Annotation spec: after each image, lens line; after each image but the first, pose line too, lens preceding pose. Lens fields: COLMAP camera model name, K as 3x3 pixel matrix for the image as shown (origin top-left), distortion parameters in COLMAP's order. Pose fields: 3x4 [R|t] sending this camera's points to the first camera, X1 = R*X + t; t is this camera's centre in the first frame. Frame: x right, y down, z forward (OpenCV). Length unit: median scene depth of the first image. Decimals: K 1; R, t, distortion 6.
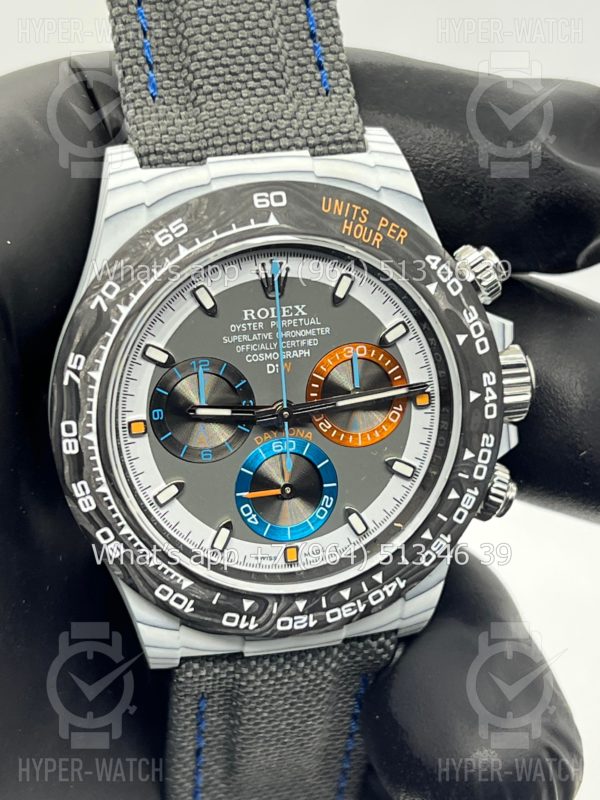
lens RADIAL K [[1866.3, 0, 301.9], [0, 1866.3, 401.9], [0, 0, 1]] dist [0.150075, 0.000000]
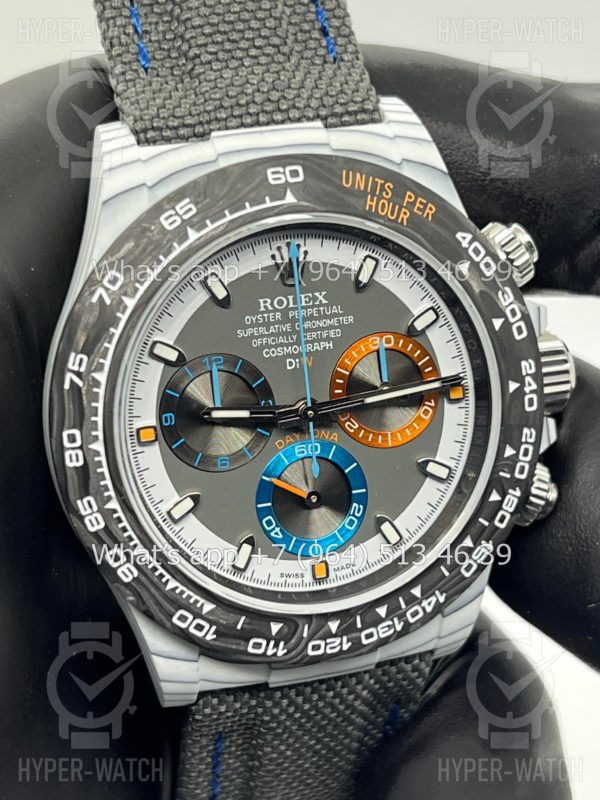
lens RADIAL K [[1866.3, 0, 297.2], [0, 1866.3, 404.2], [0, 0, 1]] dist [0.150075, 0.000000]
pose [[0.997125, -0.040802, 0.063856, -0.070992], [0.042597, 0.998727, -0.027007, 0.025681], [-0.062673, 0.029649, 0.997594, 0.101691]]
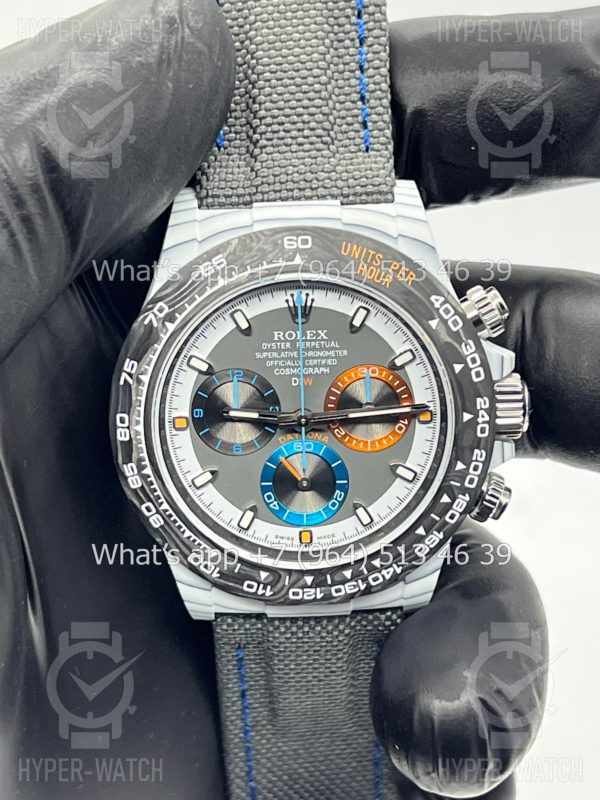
lens RADIAL K [[1866.3, 0, 301.4], [0, 1866.3, 400.9], [0, 0, 1]] dist [0.150075, 0.000000]
pose [[0.979000, 0.076197, -0.189082, 0.211799], [-0.068512, 0.996549, 0.046862, -0.061090], [0.192000, -0.032923, 0.980842, -0.169497]]
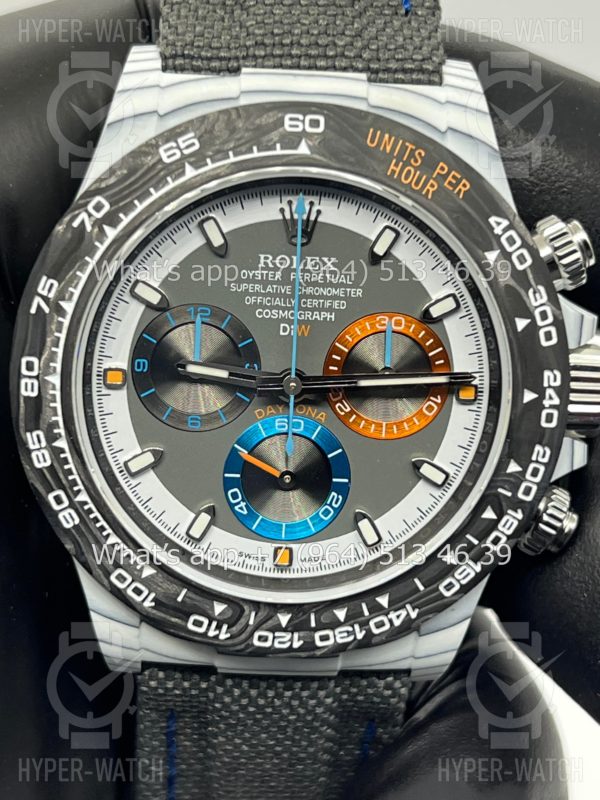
lens RADIAL K [[1866.3, 0, 295.3], [0, 1866.3, 404.2], [0, 0, 1]] dist [0.150075, 0.000000]
pose [[0.979577, 0.132266, -0.151441, 0.116484], [-0.136698, 0.990427, -0.019187, 0.029894], [0.147454, 0.039497, 0.988280, 0.182080]]
